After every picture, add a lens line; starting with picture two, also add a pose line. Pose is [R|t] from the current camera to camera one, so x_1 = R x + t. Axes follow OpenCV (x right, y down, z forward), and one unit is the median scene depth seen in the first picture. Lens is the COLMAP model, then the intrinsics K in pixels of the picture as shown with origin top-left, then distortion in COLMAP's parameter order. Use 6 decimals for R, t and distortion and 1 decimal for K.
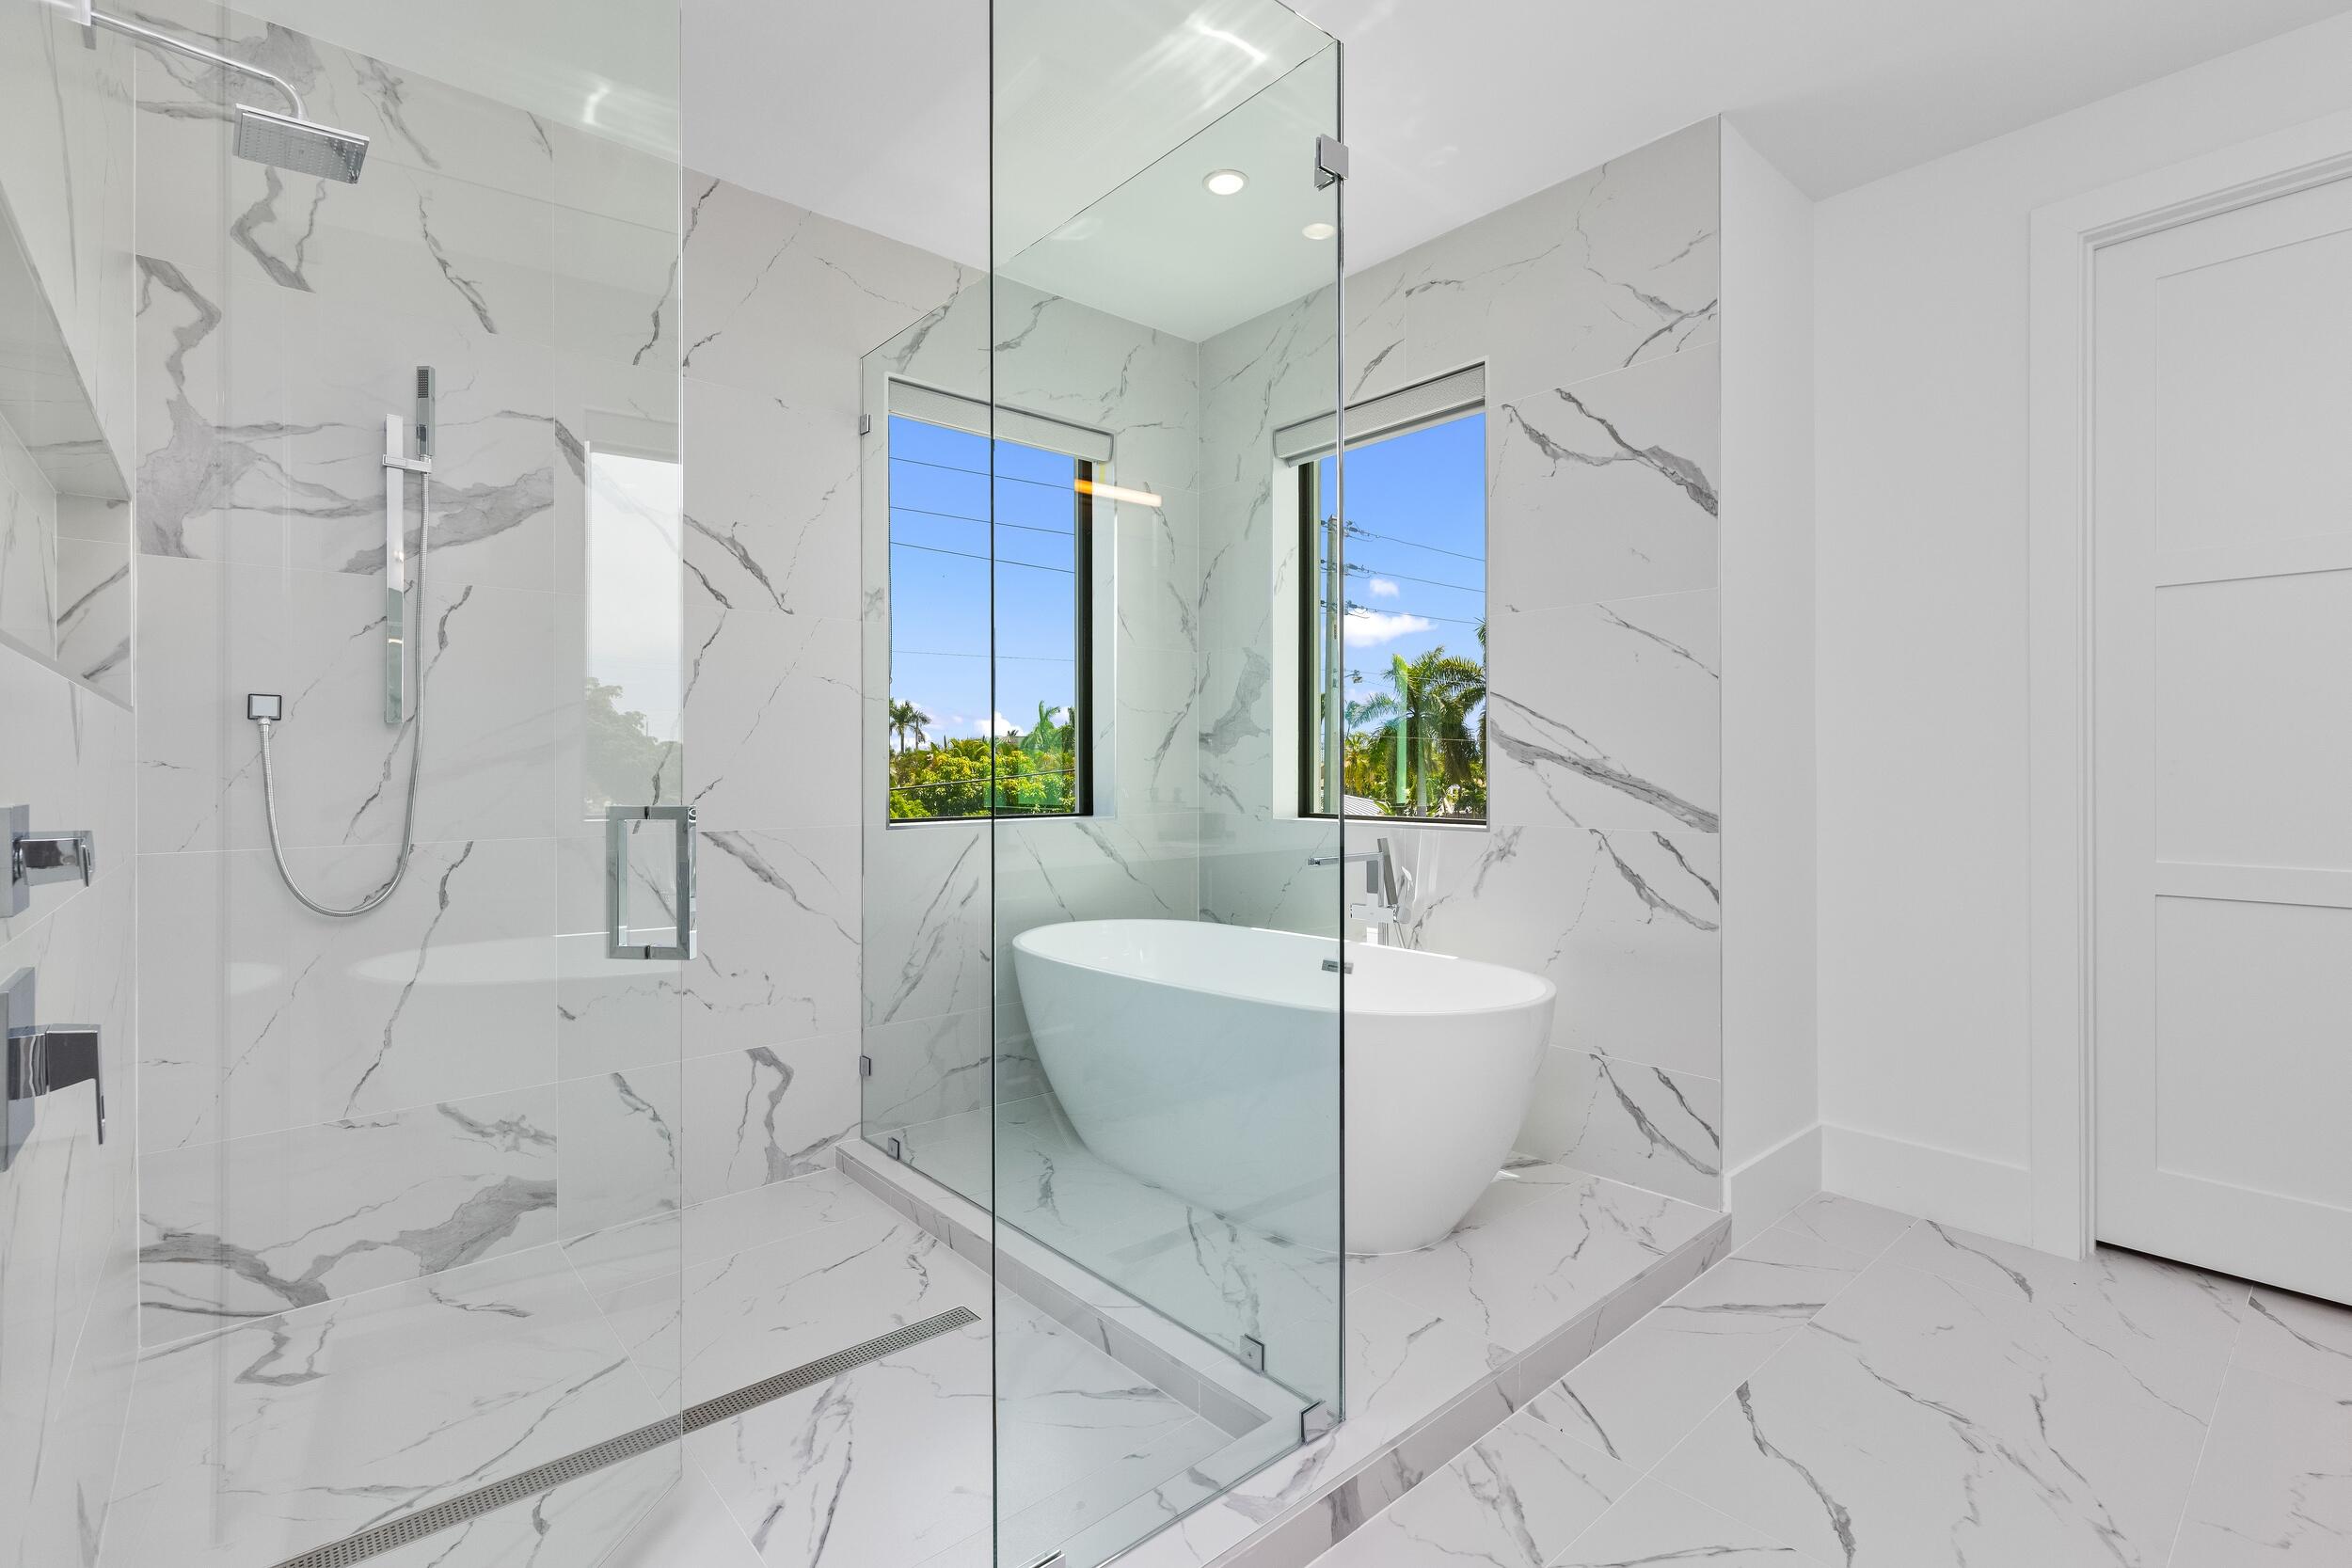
lens RADIAL K [[1072.0, 0, 1166.9], [0, 1072.0, 770.8], [0, 0, 1]] dist [0.003795, -0.001080]
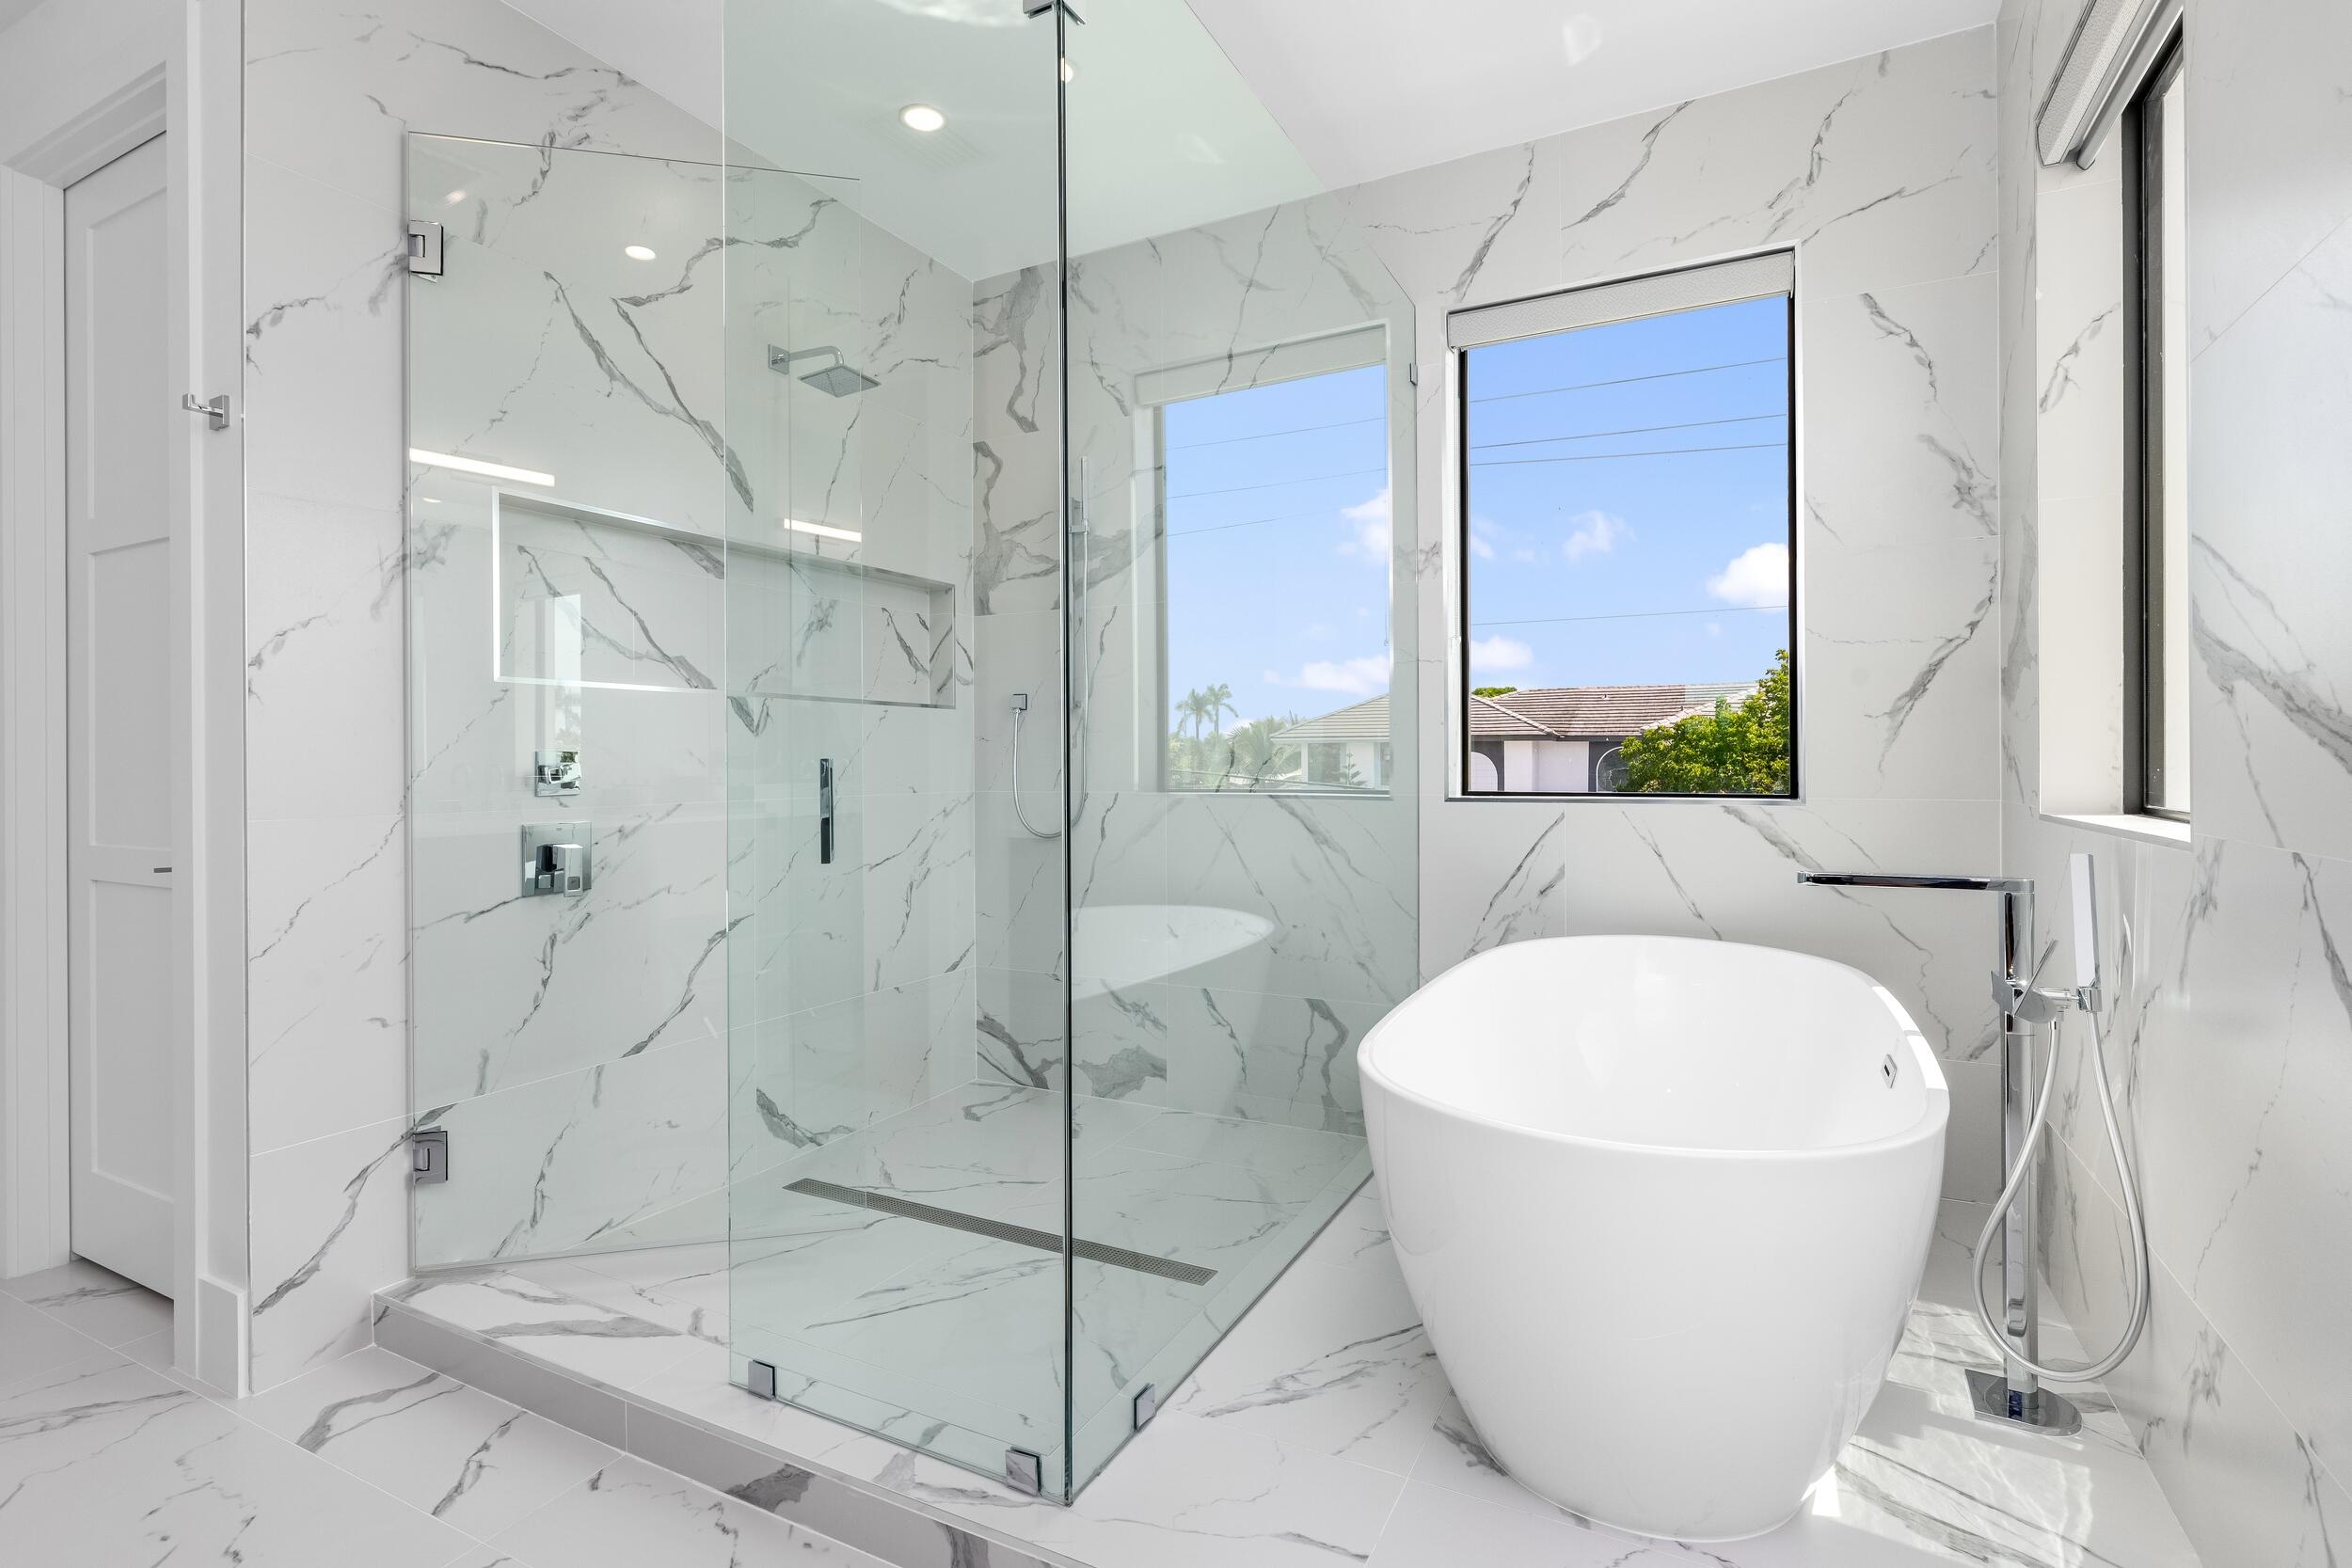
lens RADIAL K [[1107.9, 0, 1155.9], [0, 1107.9, 762.6], [0, 0, 1]] dist [-0.001036, -0.000400]
pose [[0.370998, 0.003759, -0.928626, 0.537314], [0.002776, 0.999983, 0.005157, 0.015853], [0.928630, -0.004491, 0.370981, 0.411378]]
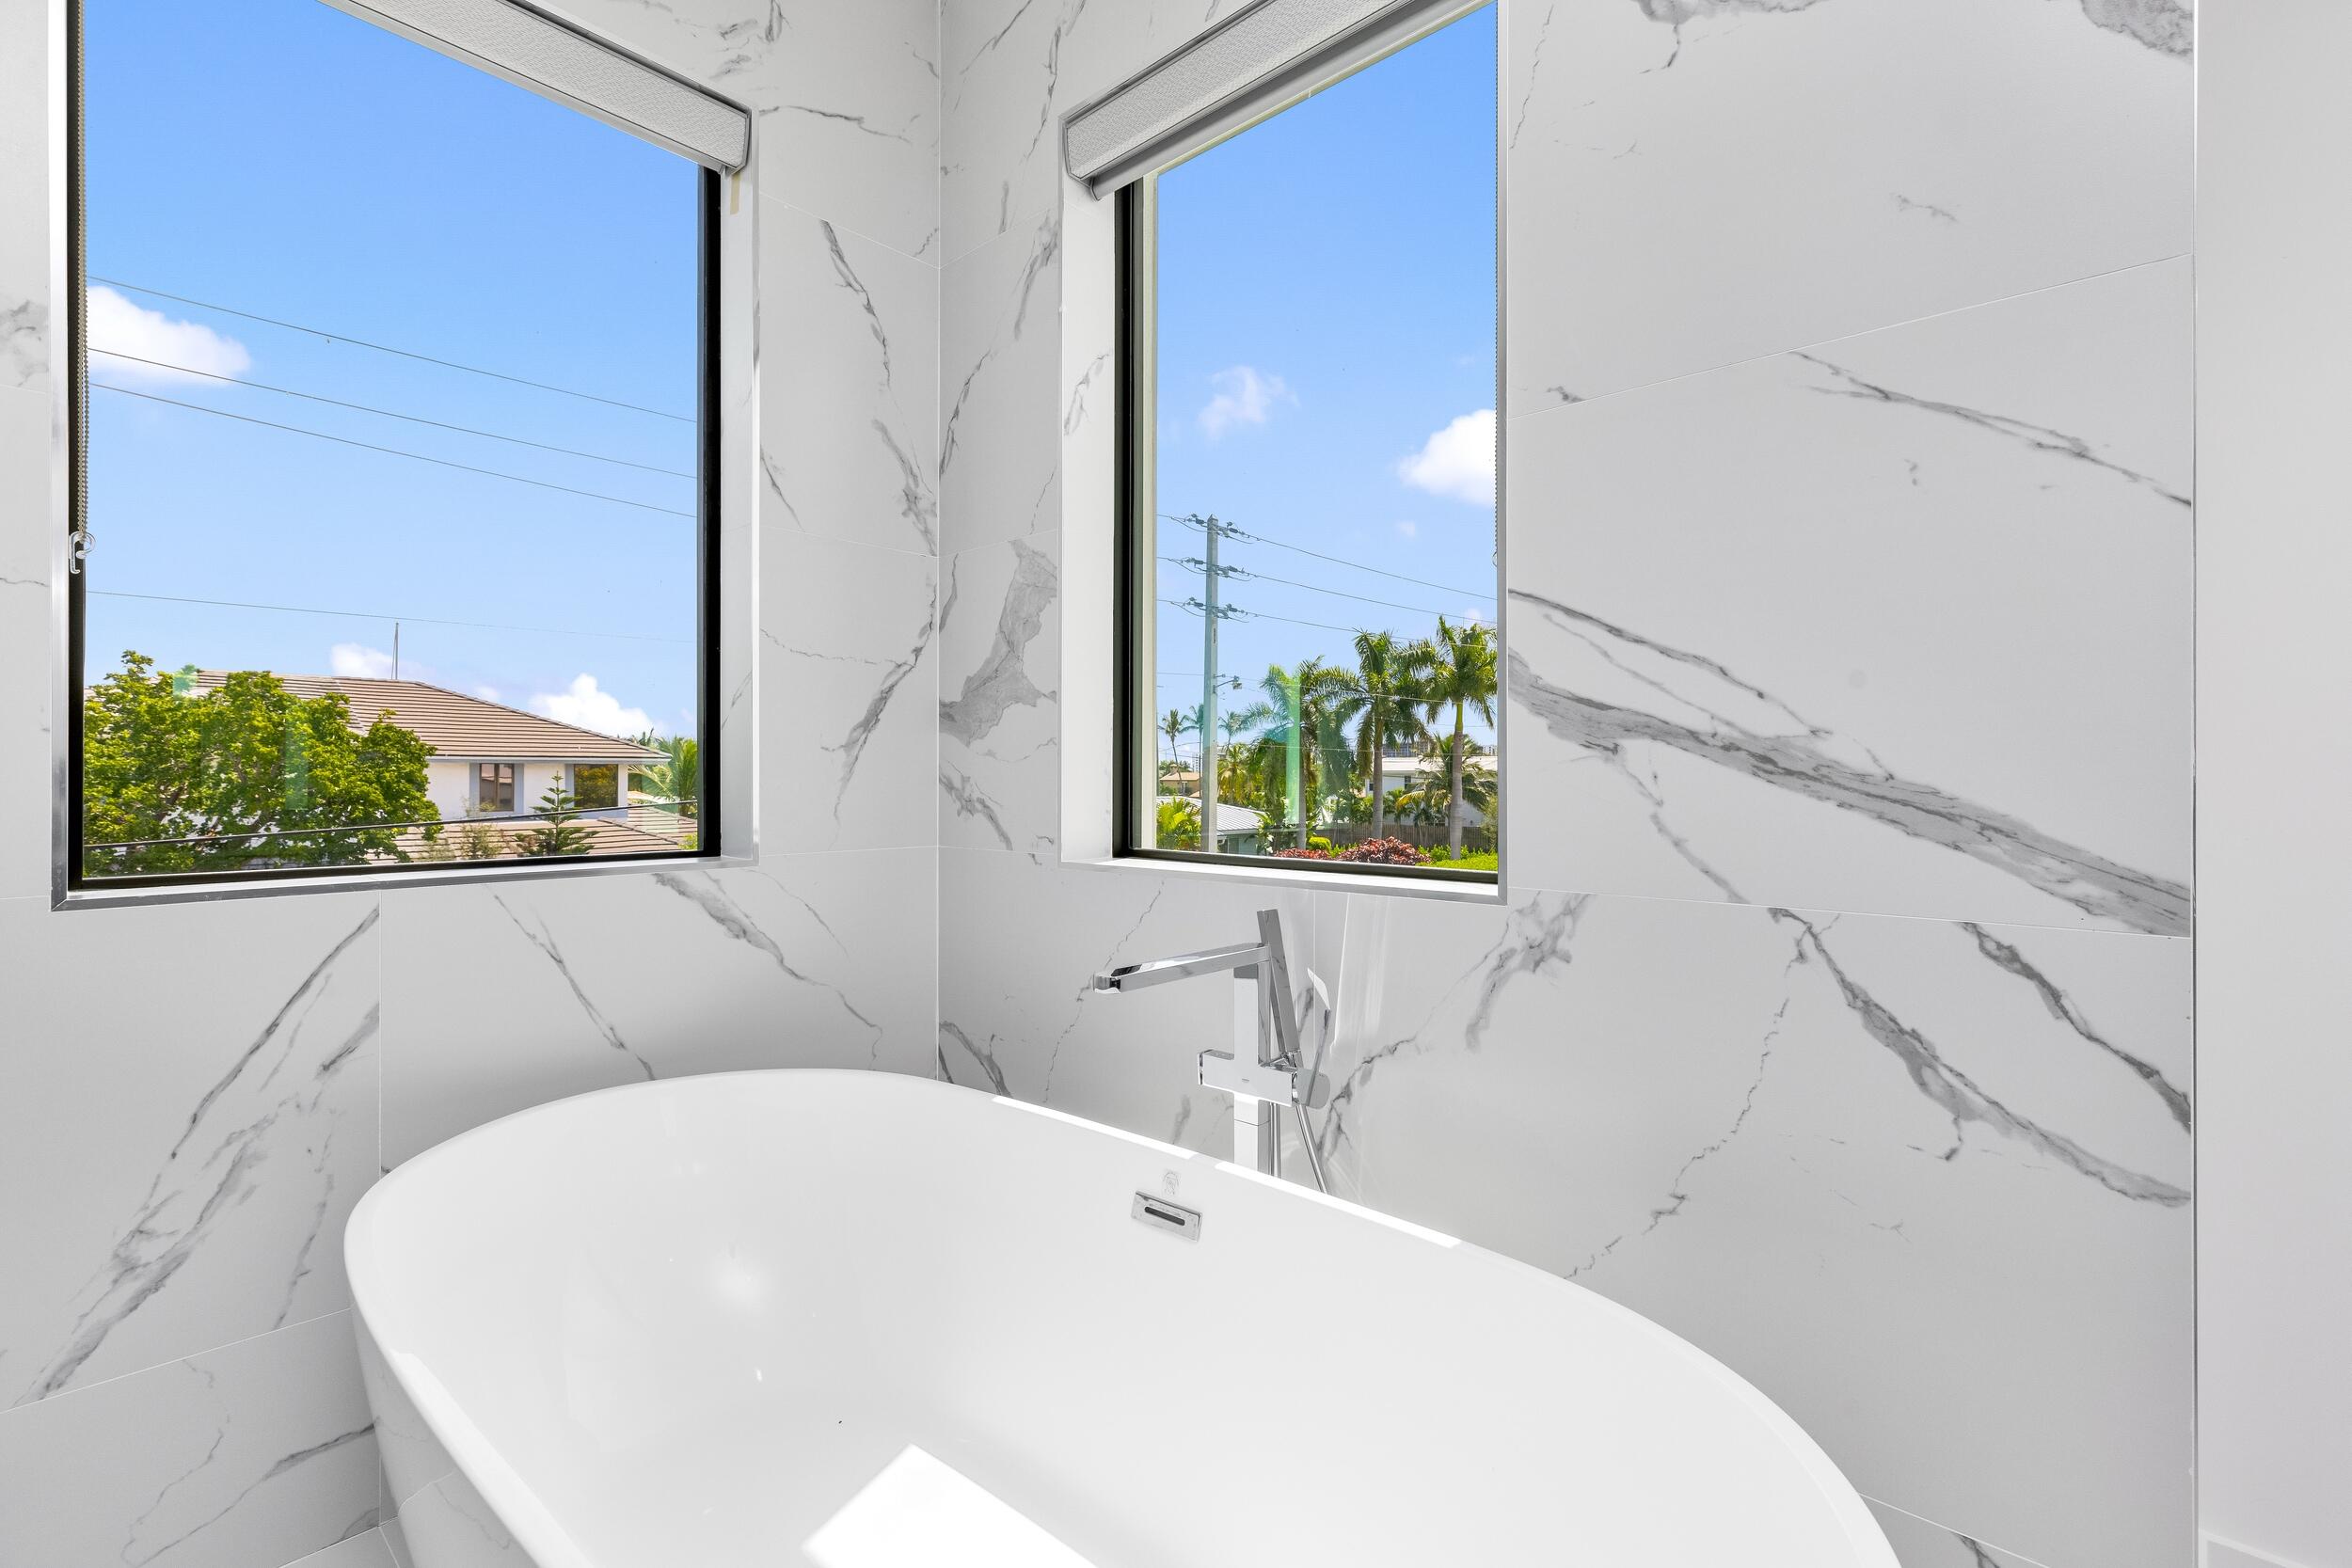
lens RADIAL K [[1072.0, 0, 1188.9], [0, 1072.0, 777.0], [0, 0, 1]] dist [0.003795, -0.001080]
pose [[0.991462, 0.003120, 0.130358, 0.106589], [-0.002656, 0.999989, -0.003735, 0.005648], [-0.130368, 0.003357, 0.991460, 0.545146]]
